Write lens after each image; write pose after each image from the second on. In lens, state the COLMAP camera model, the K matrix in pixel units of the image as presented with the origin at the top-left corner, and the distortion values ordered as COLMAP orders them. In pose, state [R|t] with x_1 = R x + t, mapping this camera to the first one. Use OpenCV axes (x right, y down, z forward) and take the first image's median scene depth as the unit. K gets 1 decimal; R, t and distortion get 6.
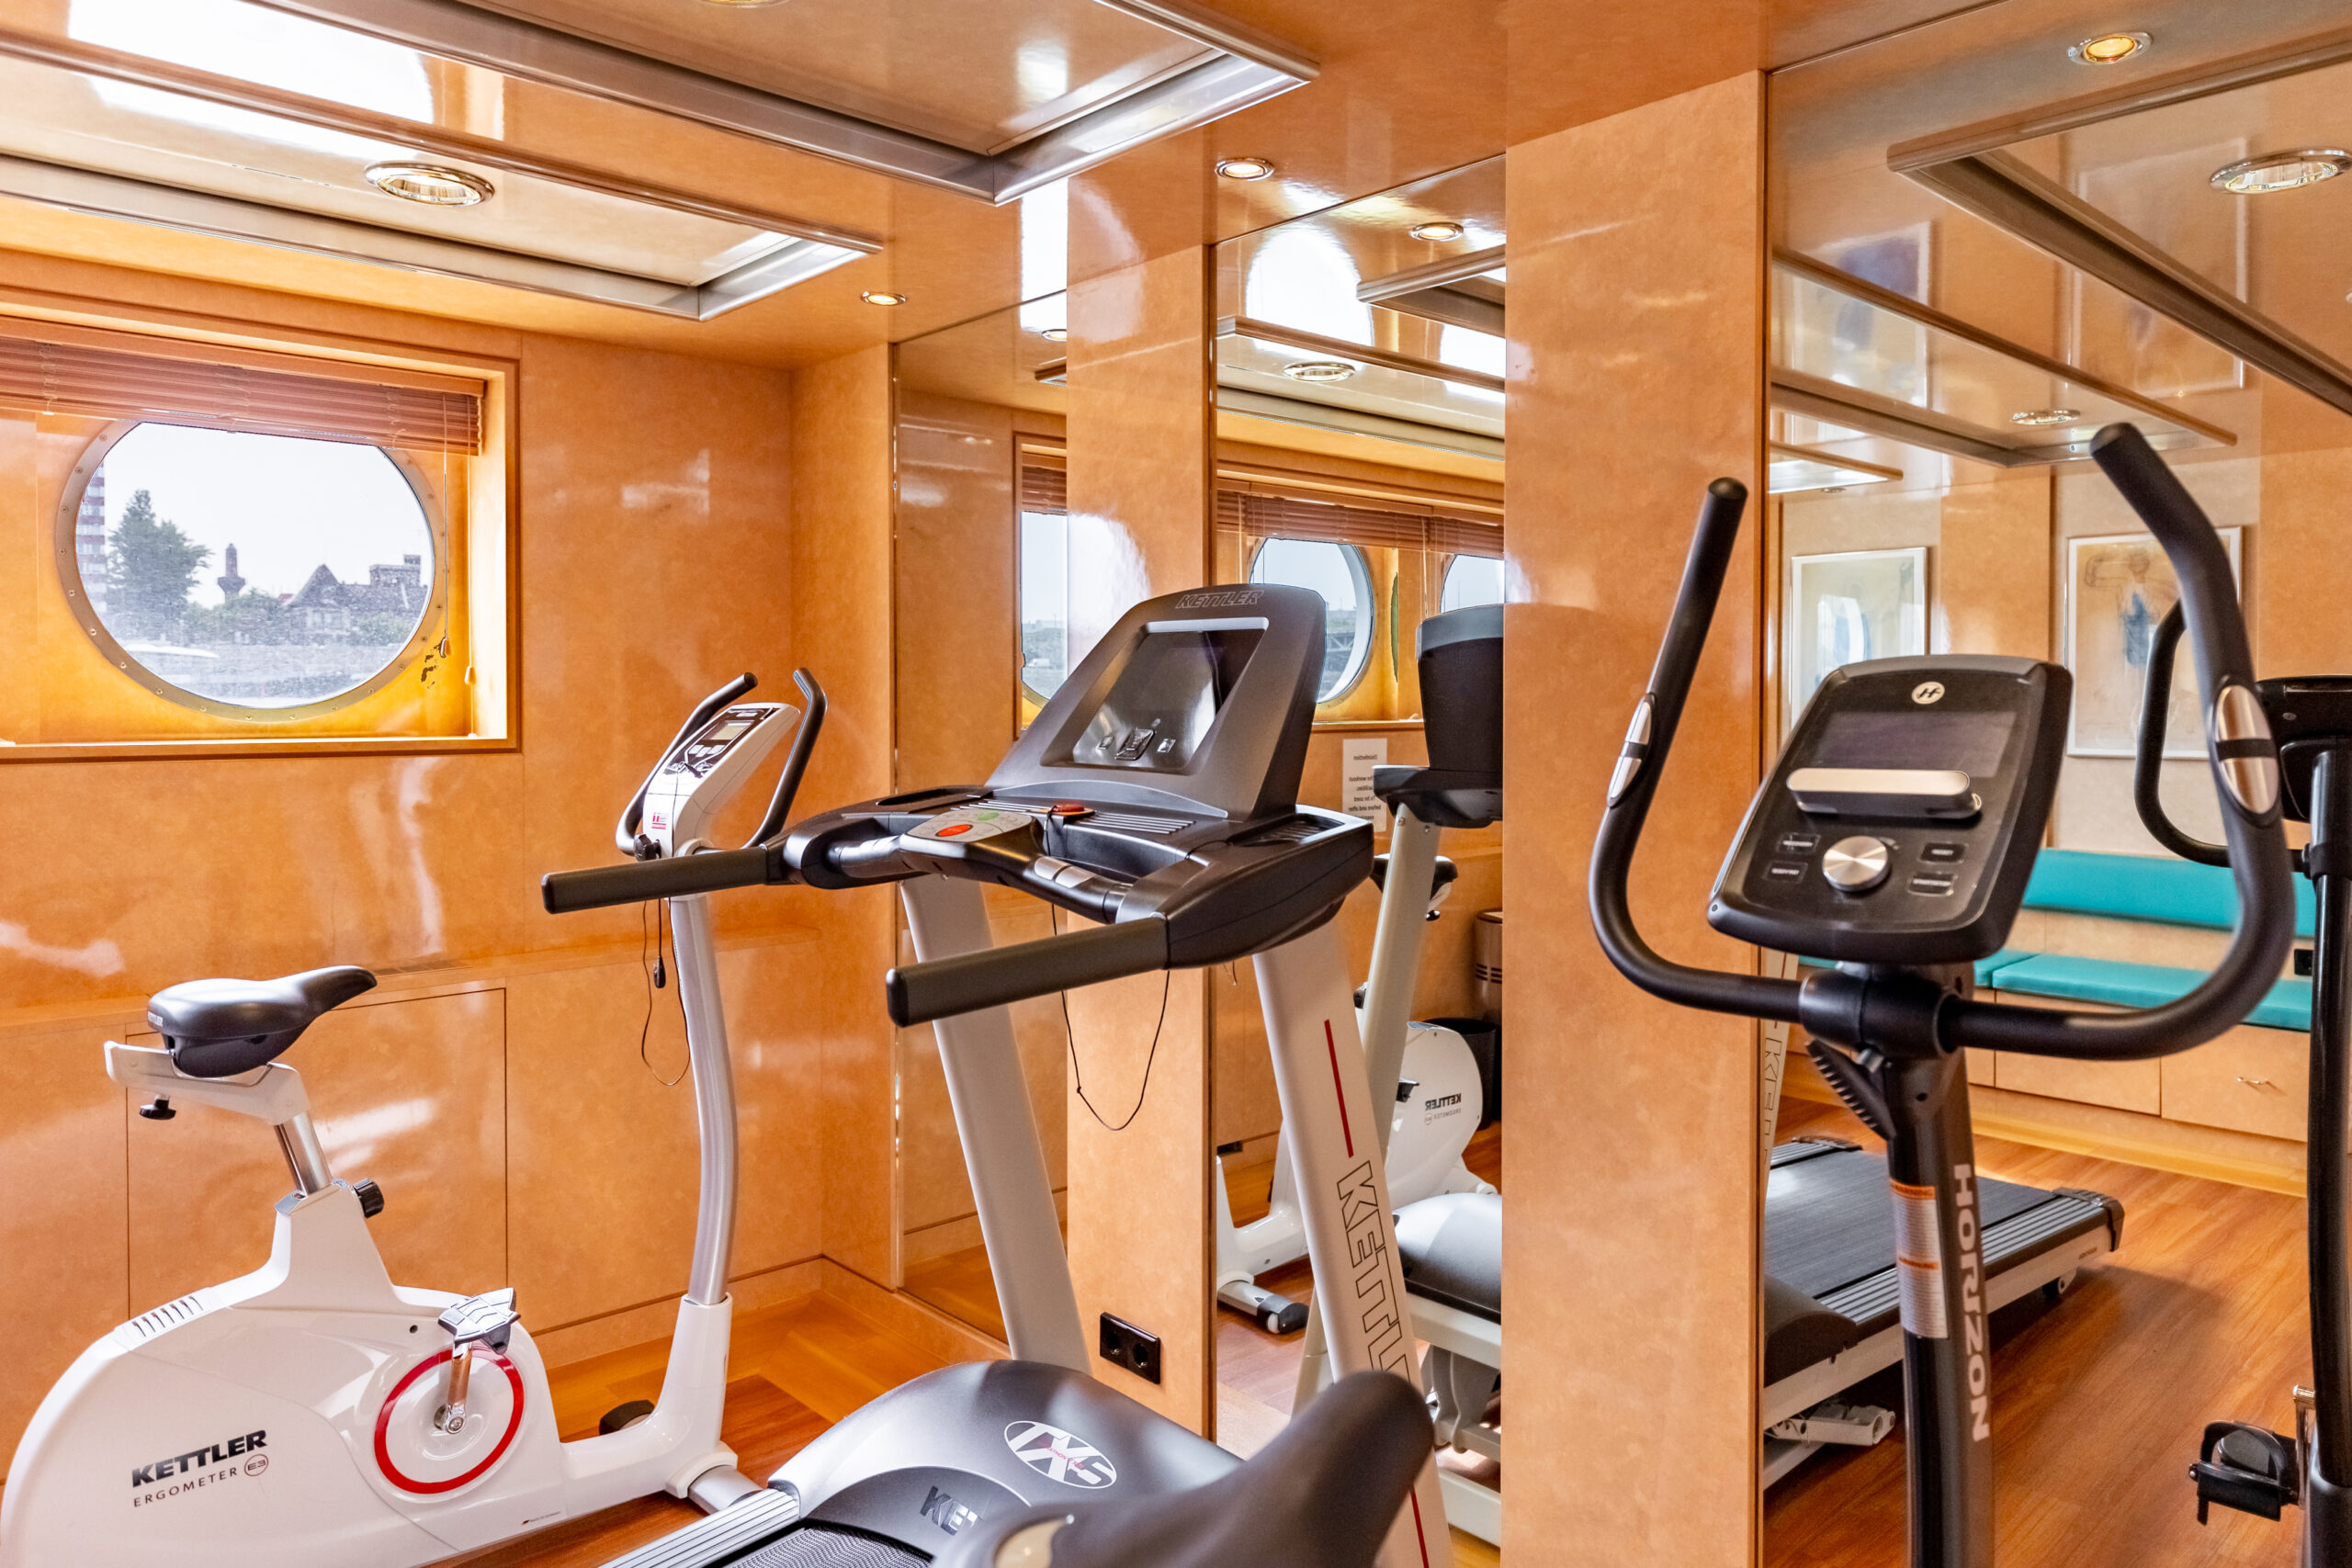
lens RADIAL K [[1552.5, 0, 1258.8], [0, 1552.5, 714.7], [0, 0, 1]] dist [-0.000306, 0.004368]
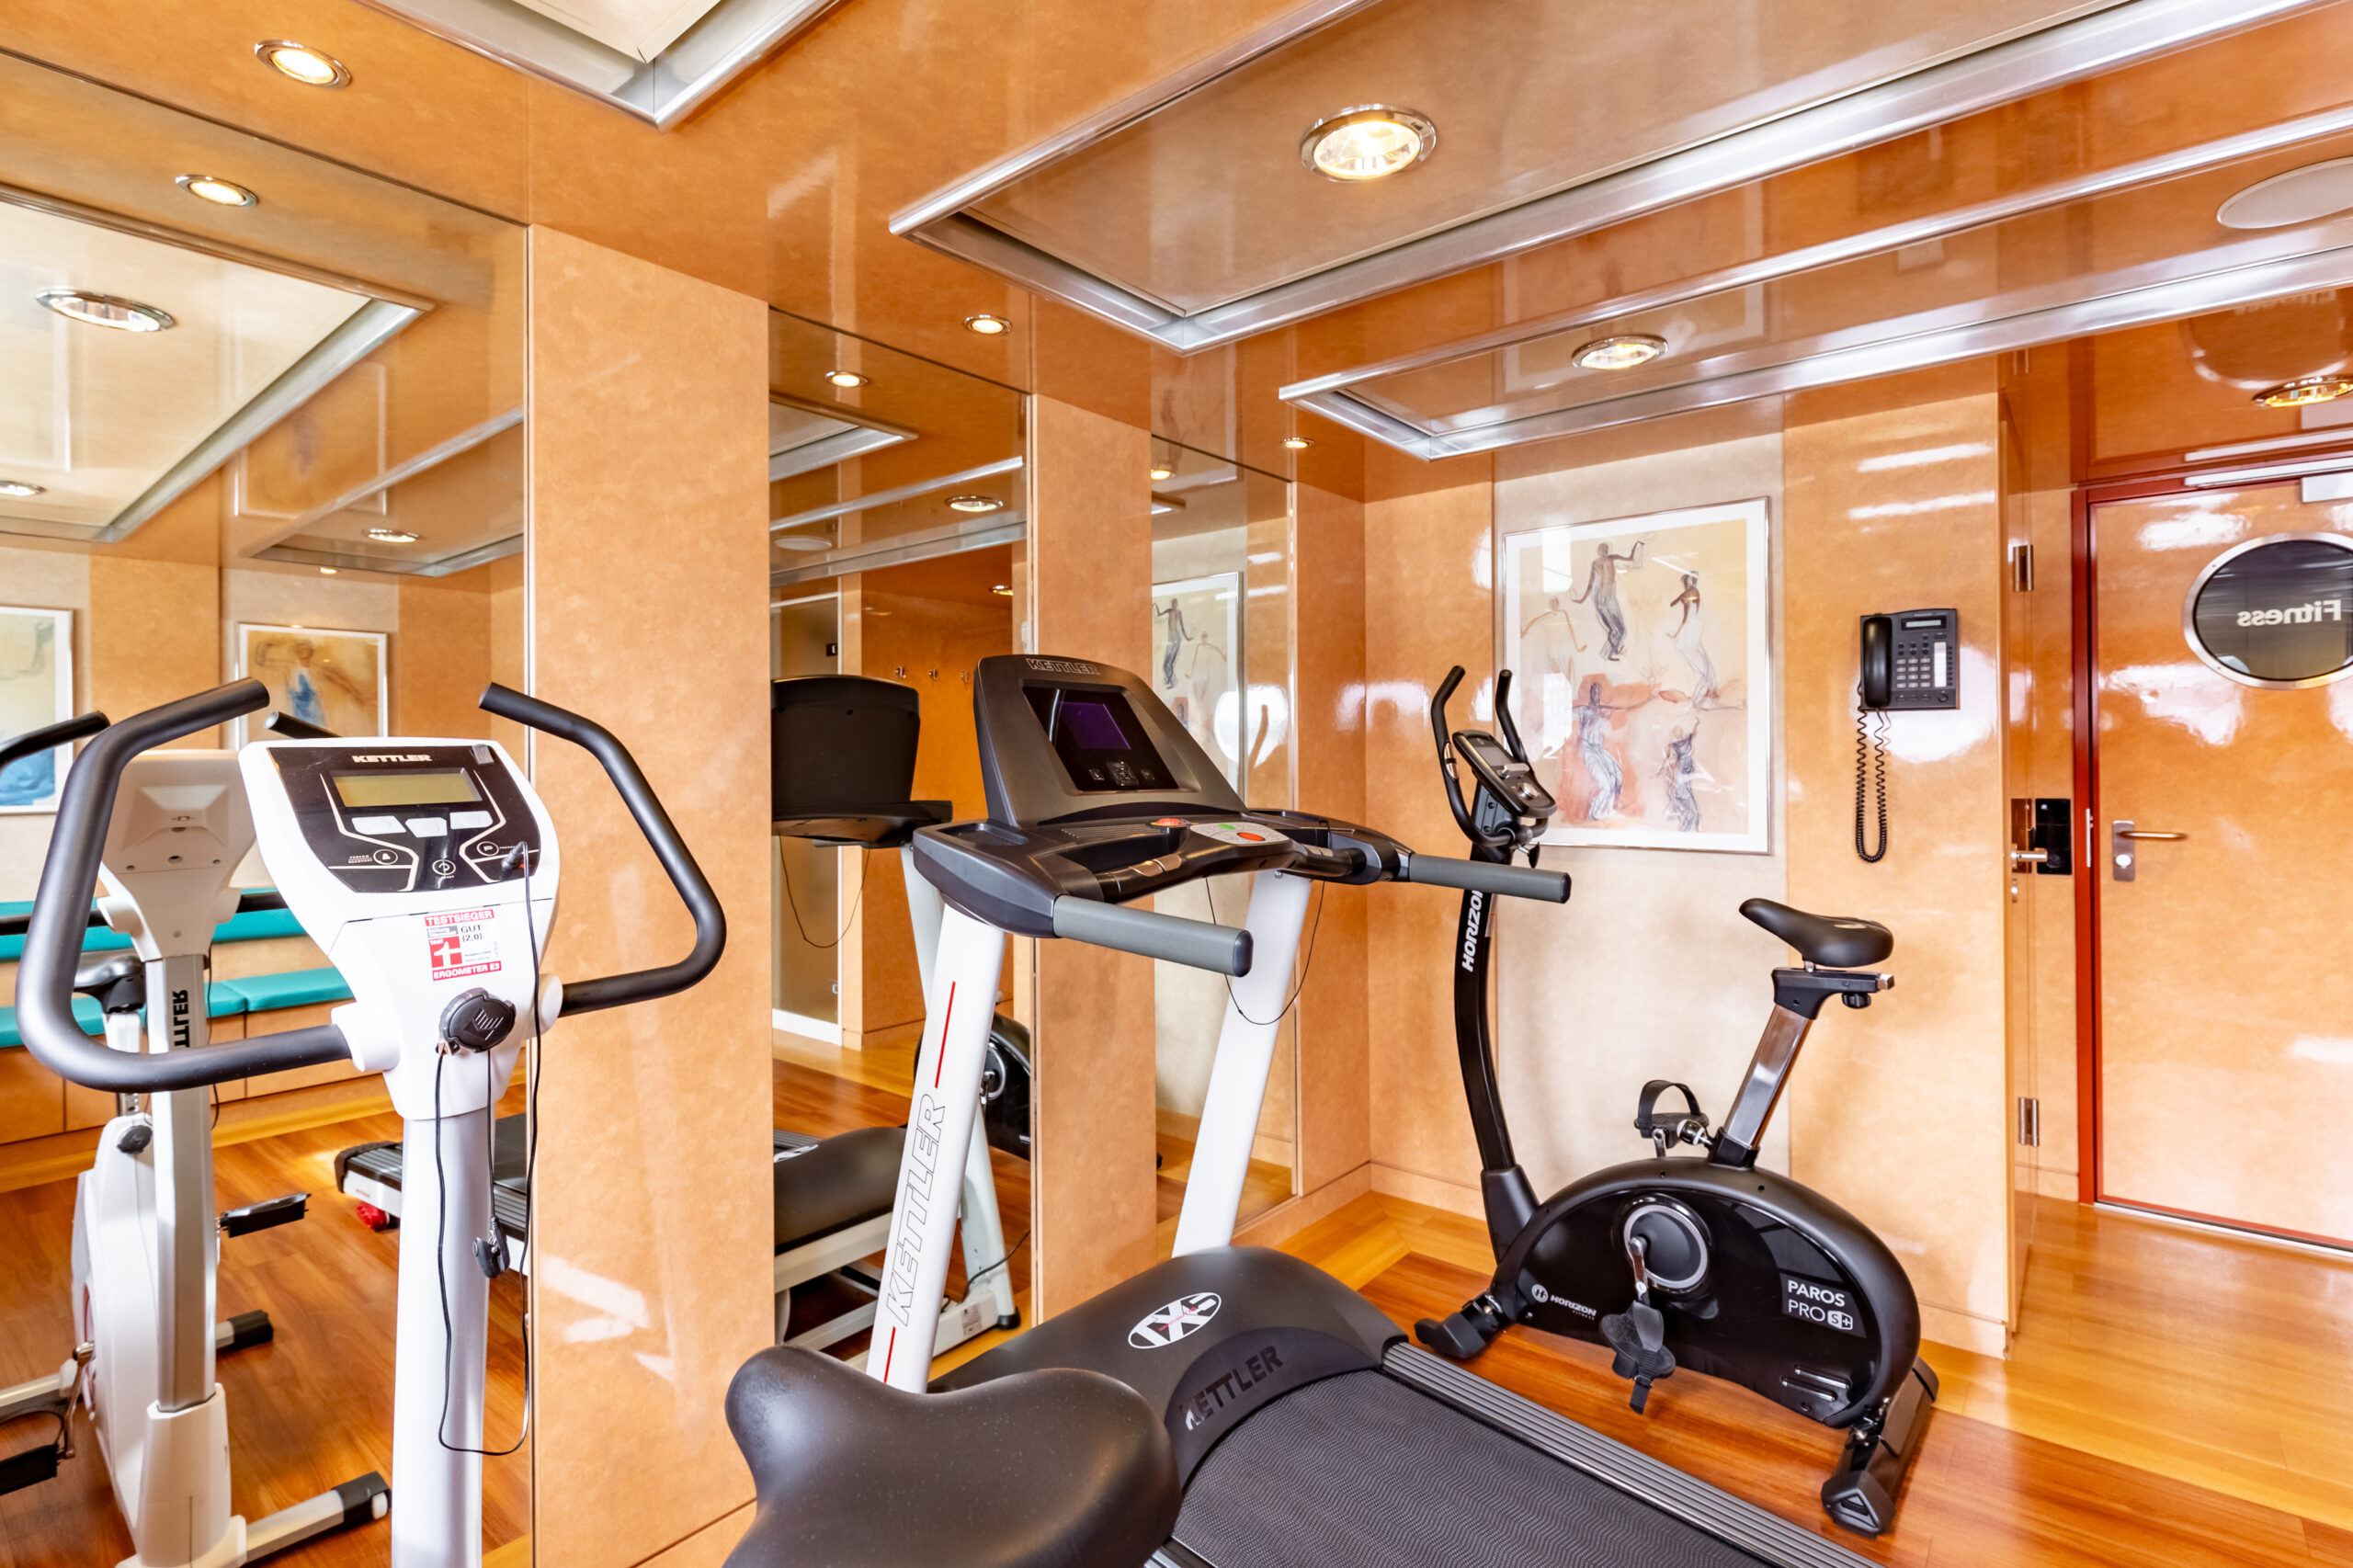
lens RADIAL K [[1137.8, 0, 1129.3], [0, 1137.8, 753.1], [0, 0, 1]] dist [0.001484, -0.000119]
pose [[-0.096887, 0.009343, 0.995251, -0.780917], [0.017177, 0.999823, -0.007714, 0.005845], [-0.995147, 0.016348, -0.097031, 0.813866]]
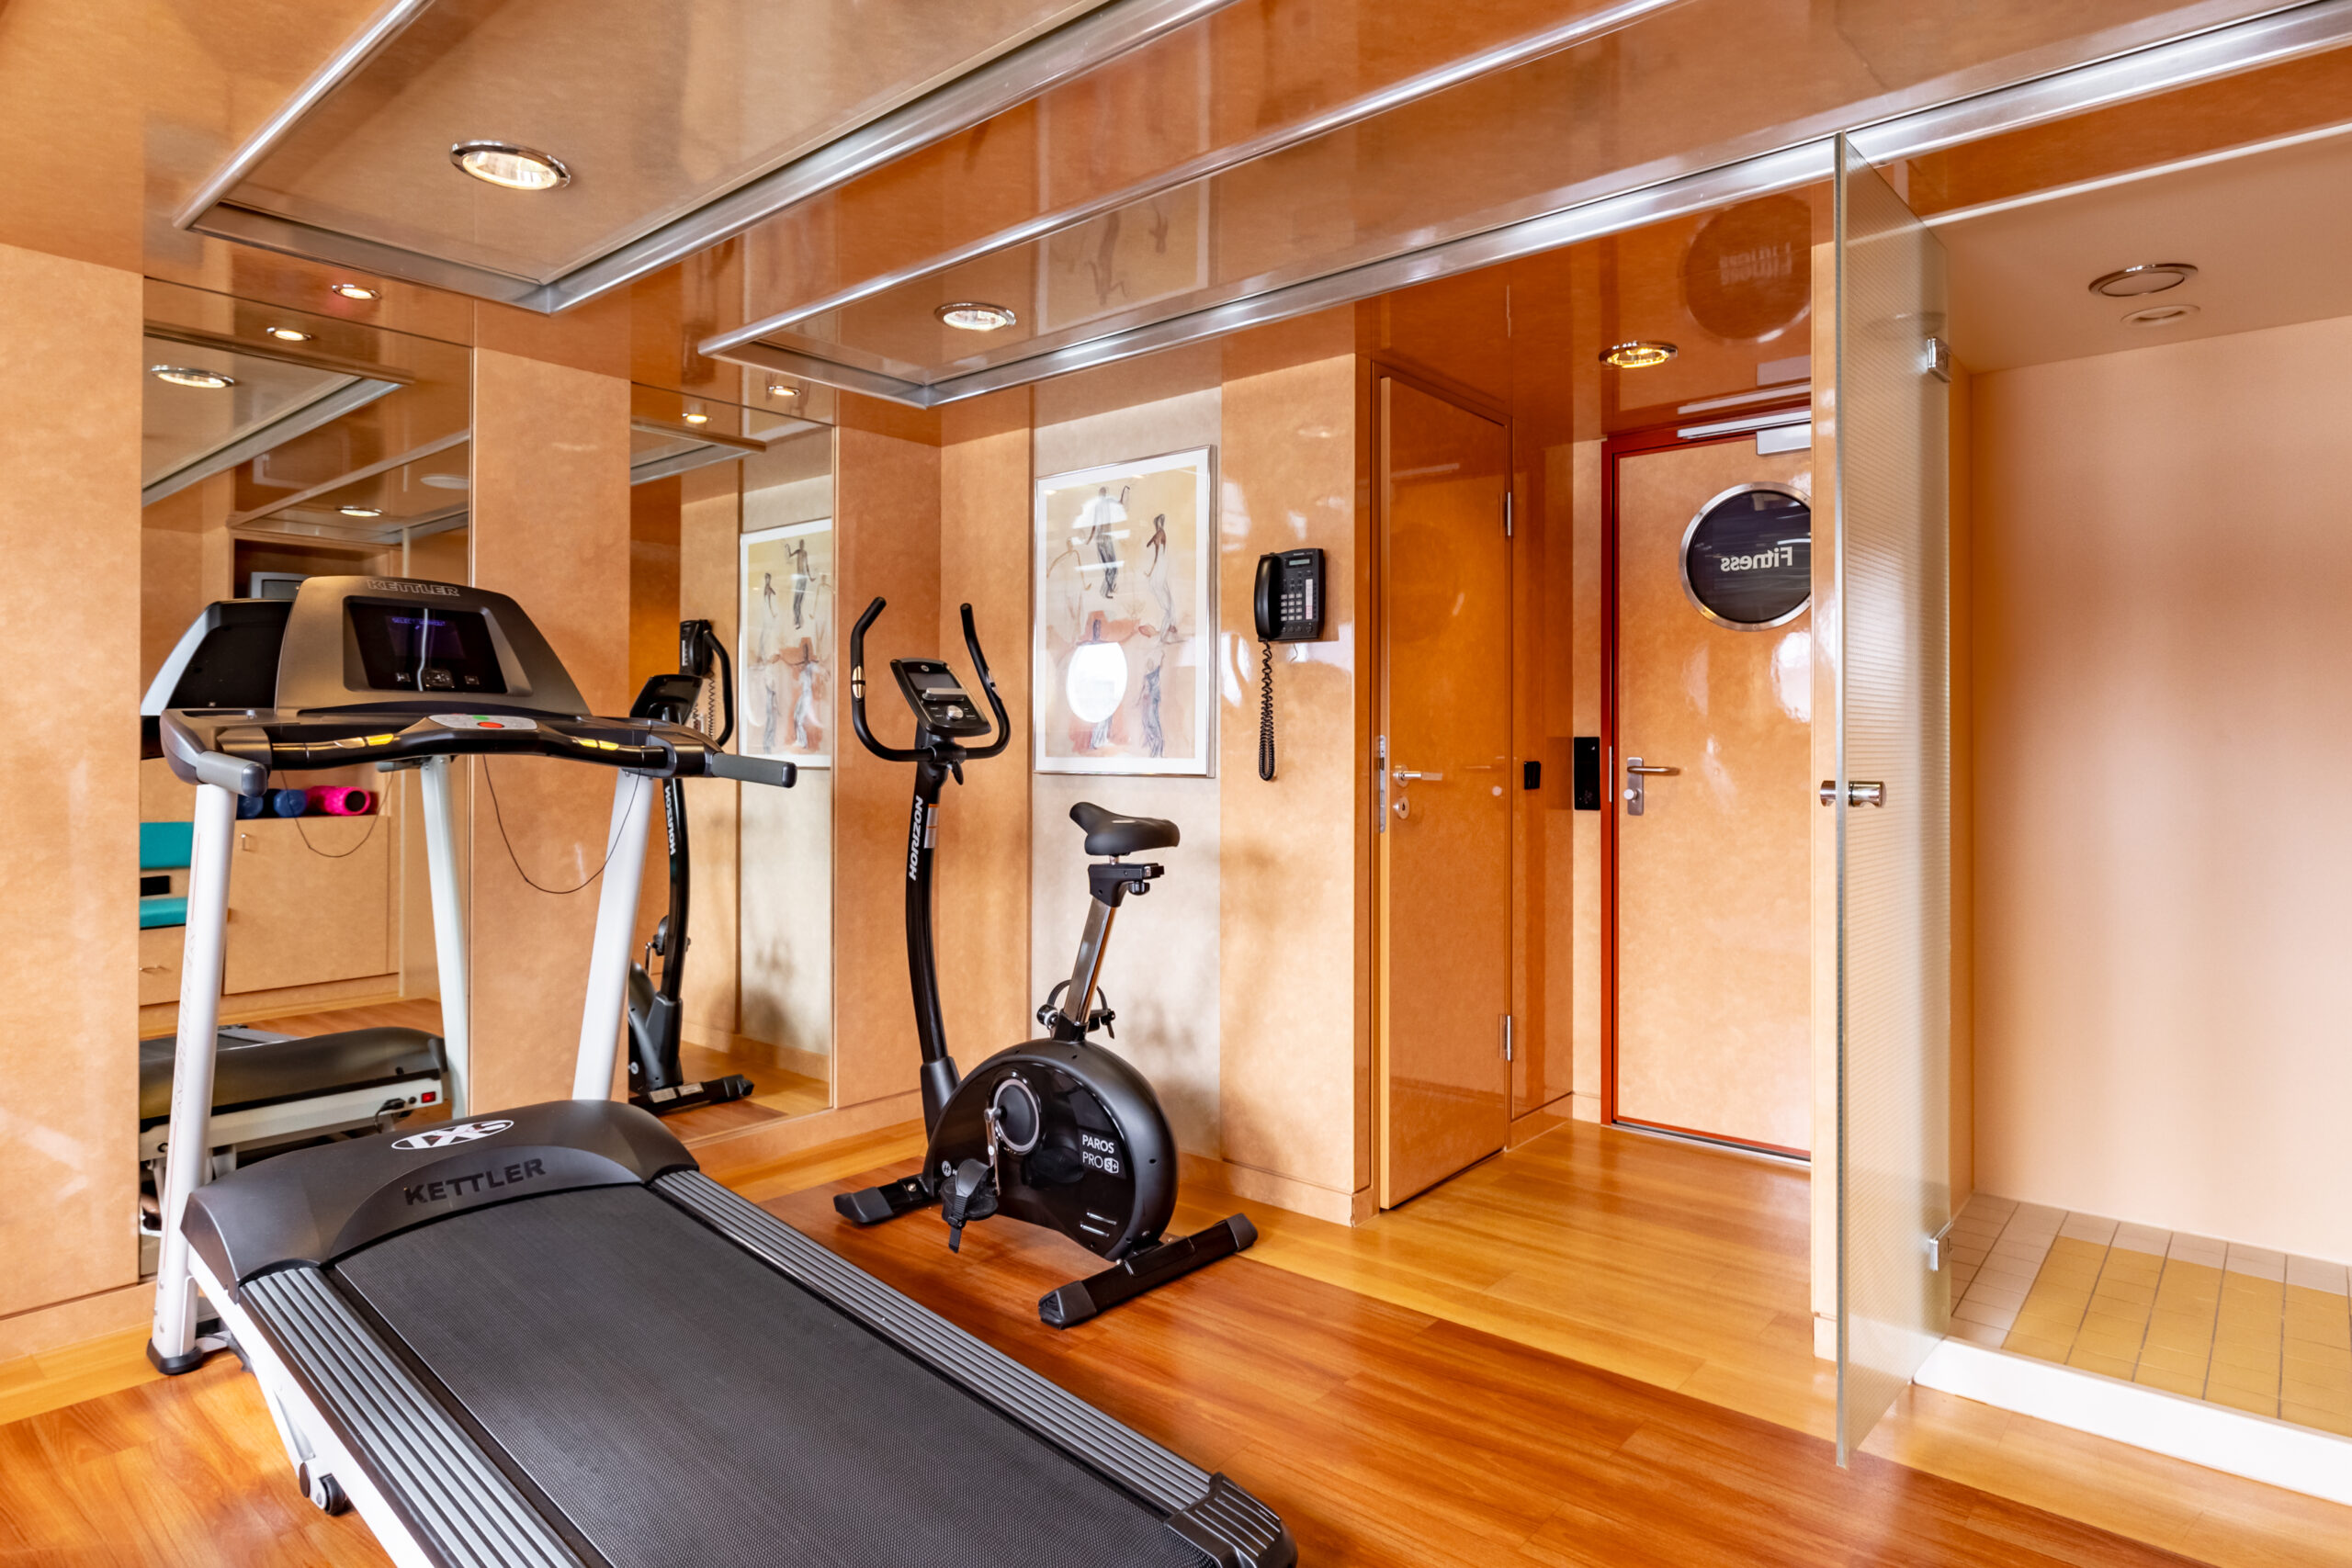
lens RADIAL K [[1334.2, 0, 1172.1], [0, 1334.2, 732.7], [0, 0, 1]] dist [-0.001947, -0.002690]
pose [[-0.101141, 0.010114, 0.994821, -1.105092], [0.009406, 0.999913, -0.009209, 0.068632], [-0.994828, 0.008426, -0.101227, 0.303426]]
